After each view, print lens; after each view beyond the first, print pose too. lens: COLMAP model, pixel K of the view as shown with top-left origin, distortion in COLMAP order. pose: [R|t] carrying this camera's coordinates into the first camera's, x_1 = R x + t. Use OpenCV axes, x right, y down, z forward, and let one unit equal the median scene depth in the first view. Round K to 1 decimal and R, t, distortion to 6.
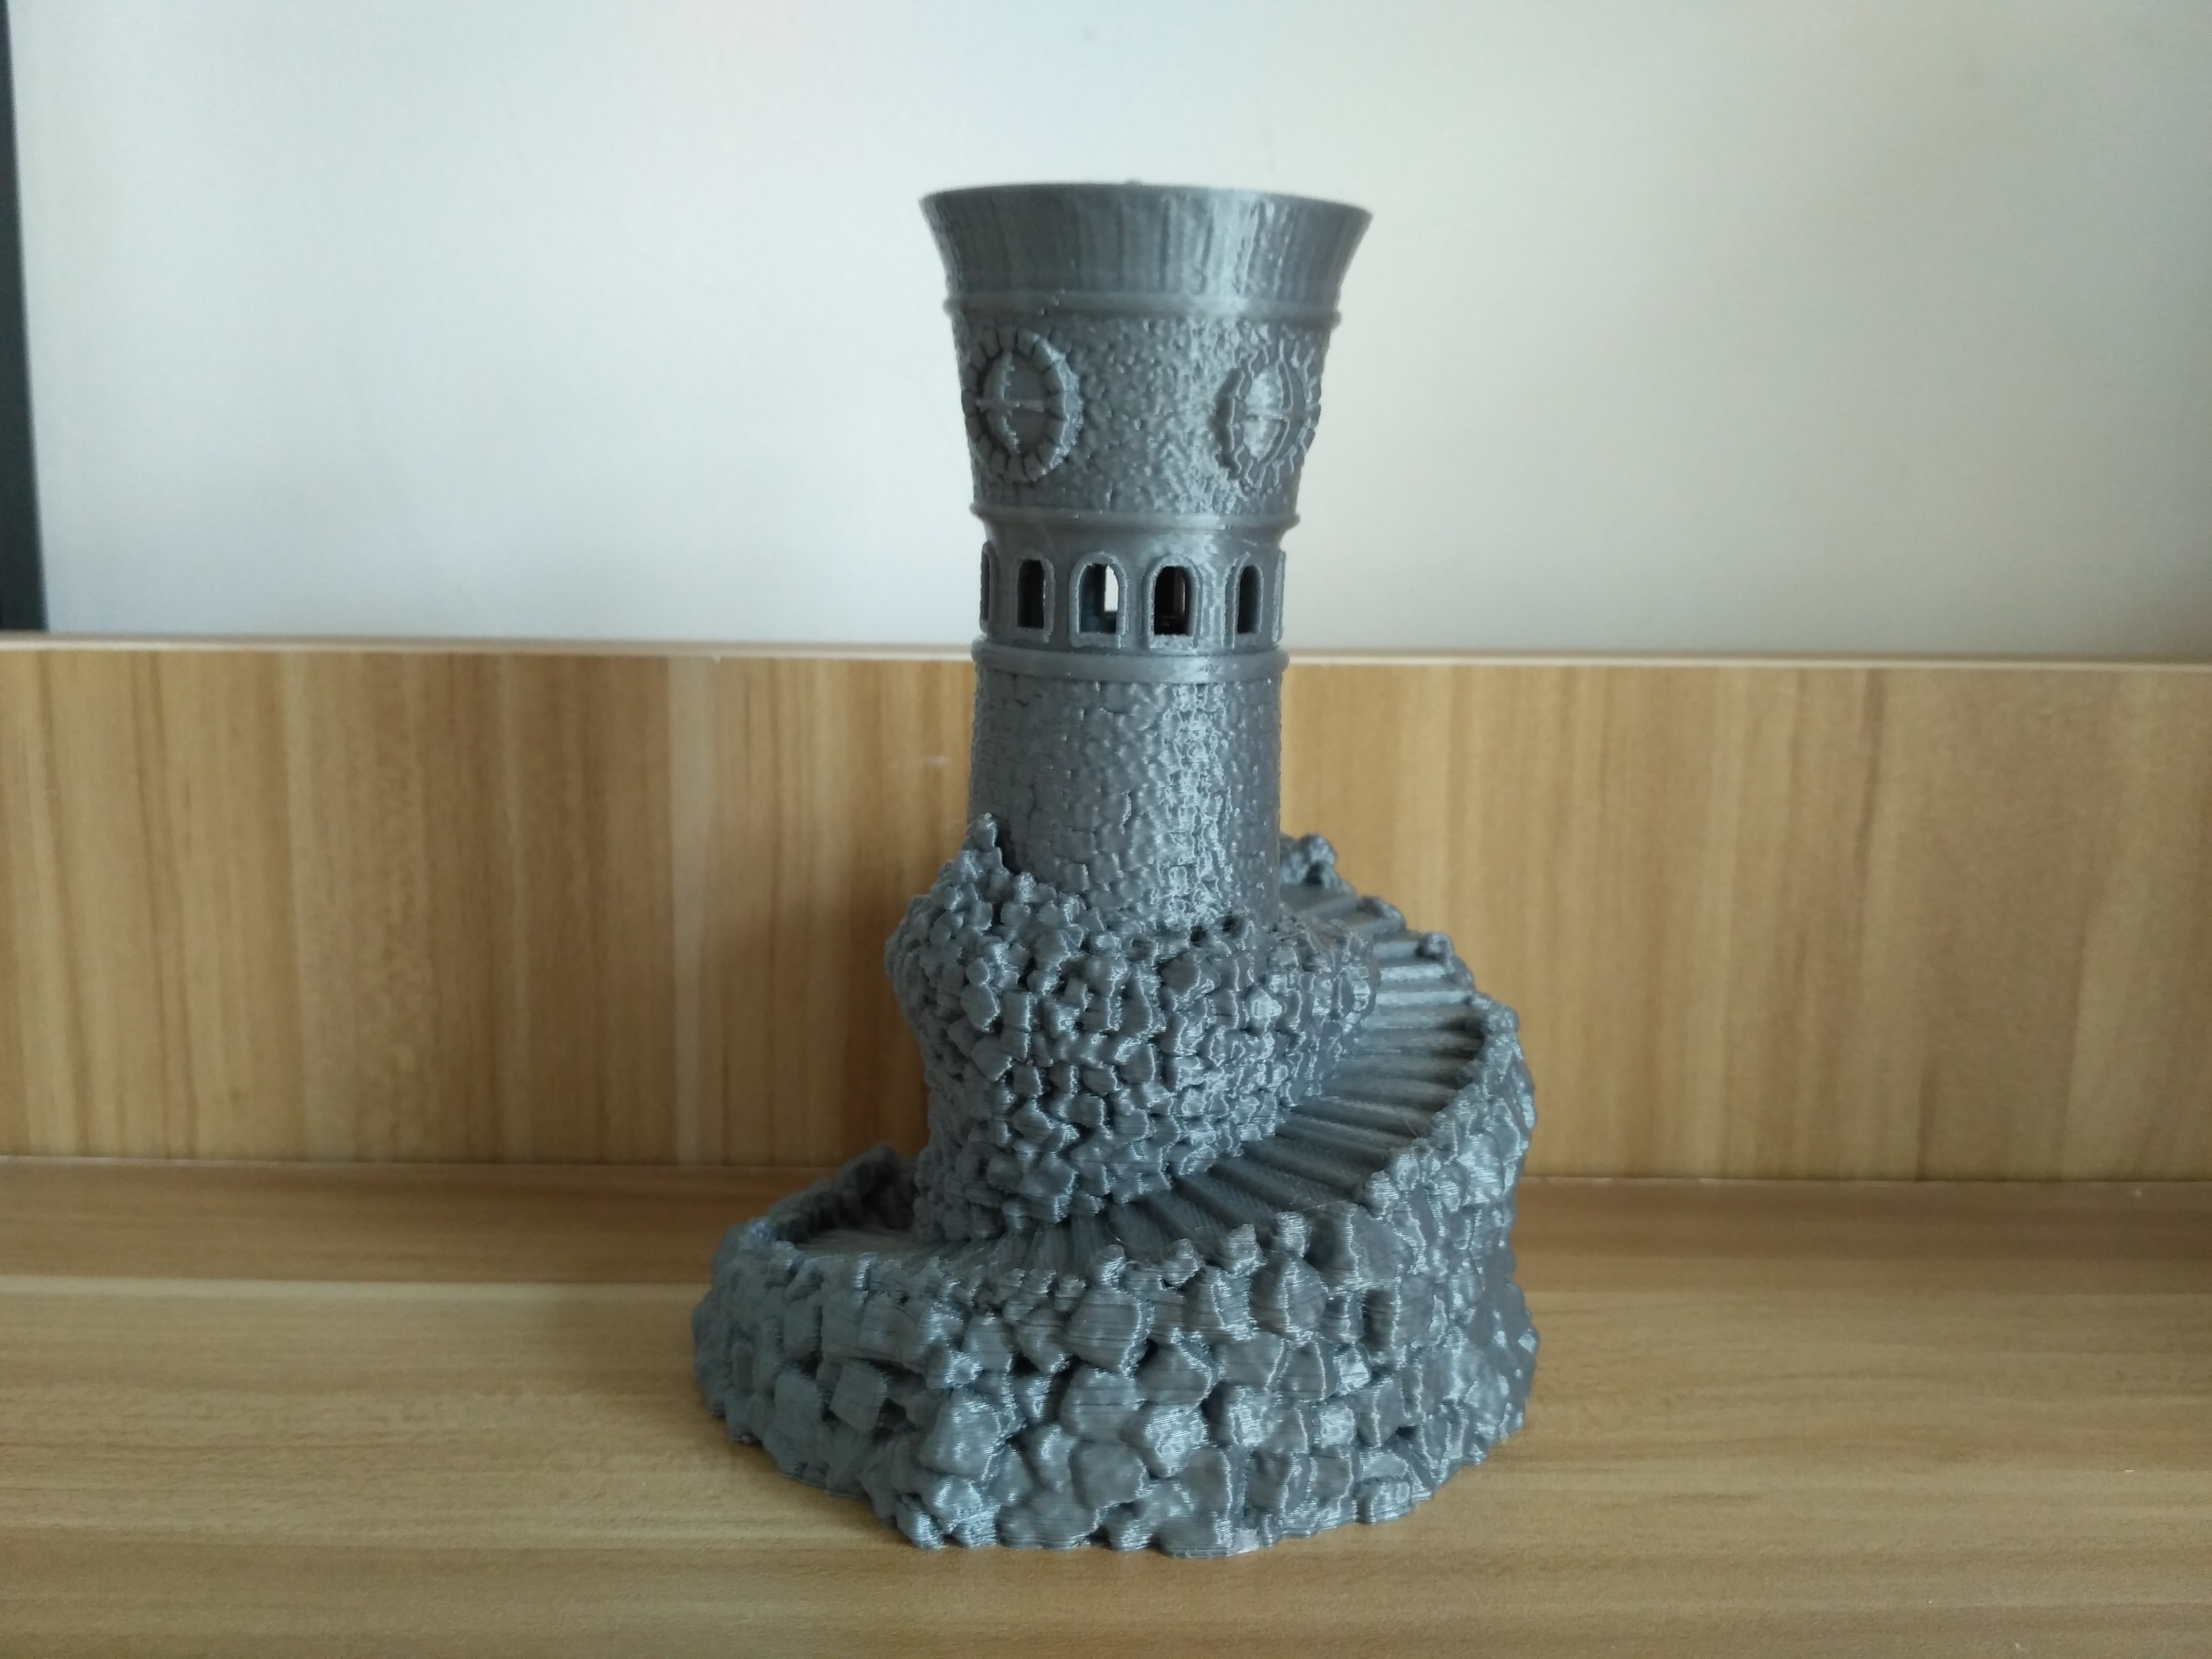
lens RADIAL K [[1773.6, 0, 1105.0], [0, 1773.6, 851.7], [0, 0, 1]] dist [0.058326, -0.140010]
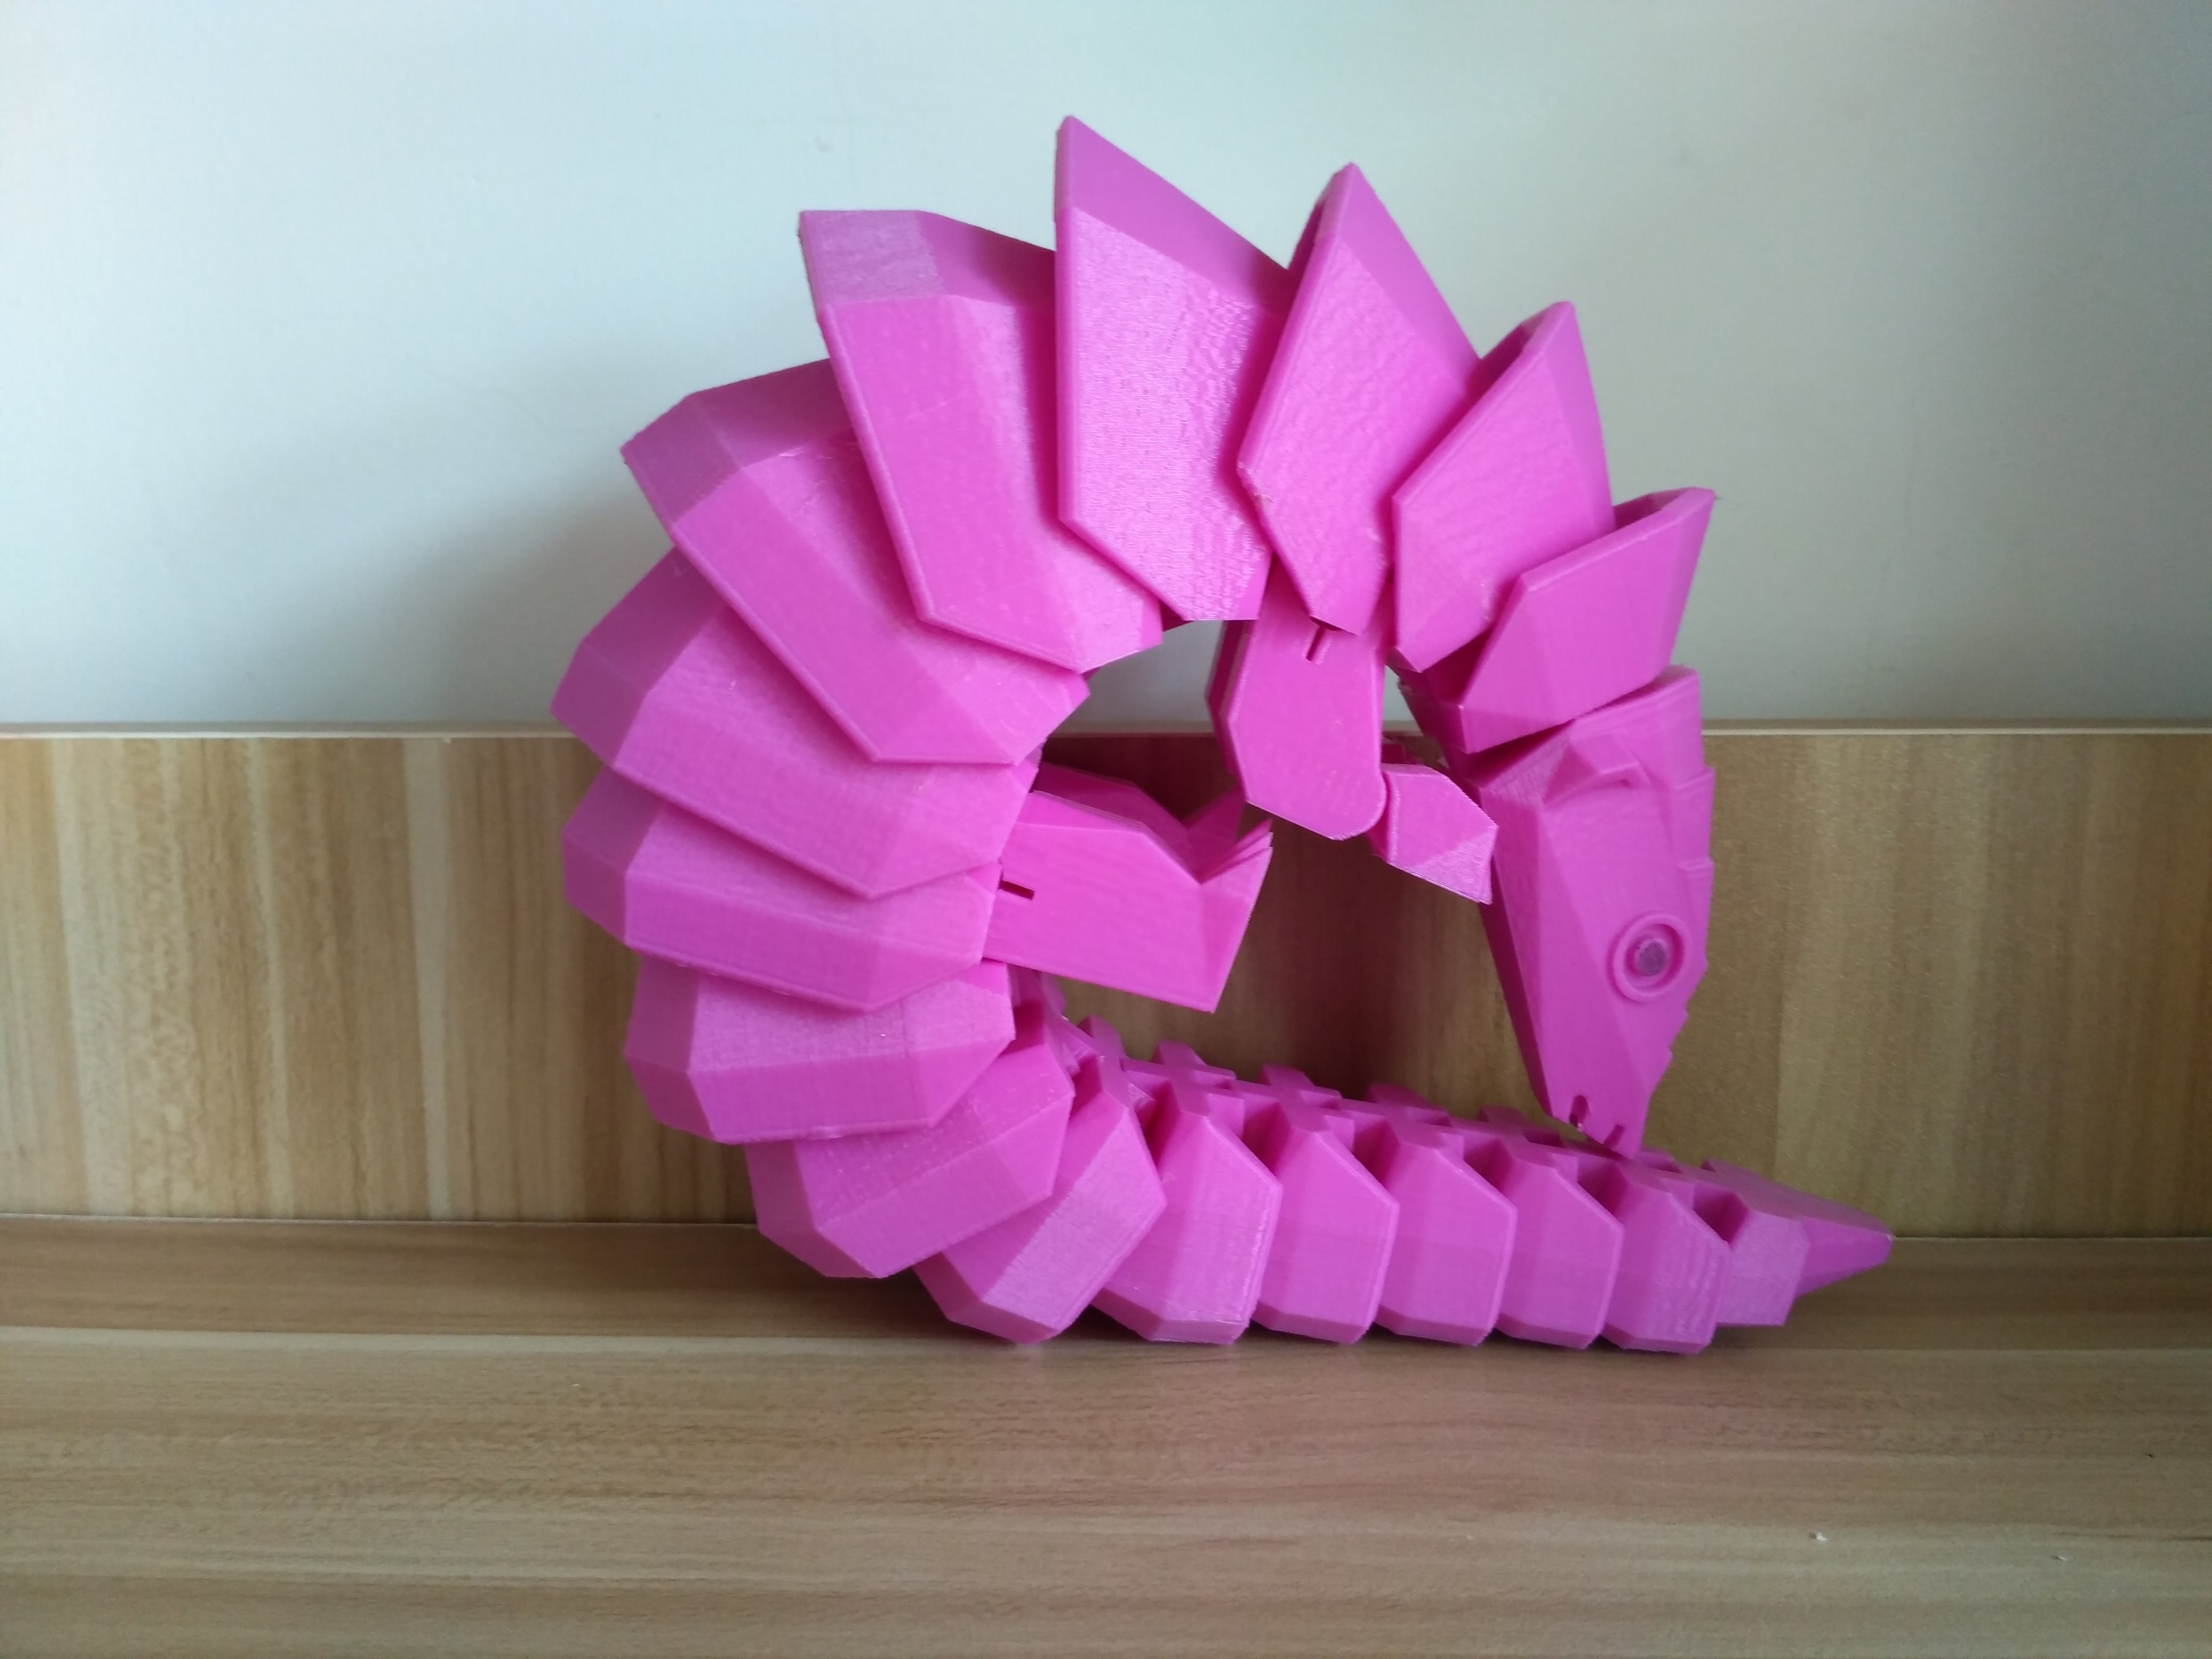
lens RADIAL K [[1759.8, 0, 1106.0], [0, 1759.8, 829.5], [0, 0, 1]] dist [0.065135, -0.138312]
pose [[0.999363, -0.007525, -0.034885, 0.308200], [0.006311, 0.999376, -0.034766, -0.023902], [0.035125, 0.034524, 0.998786, -0.066575]]
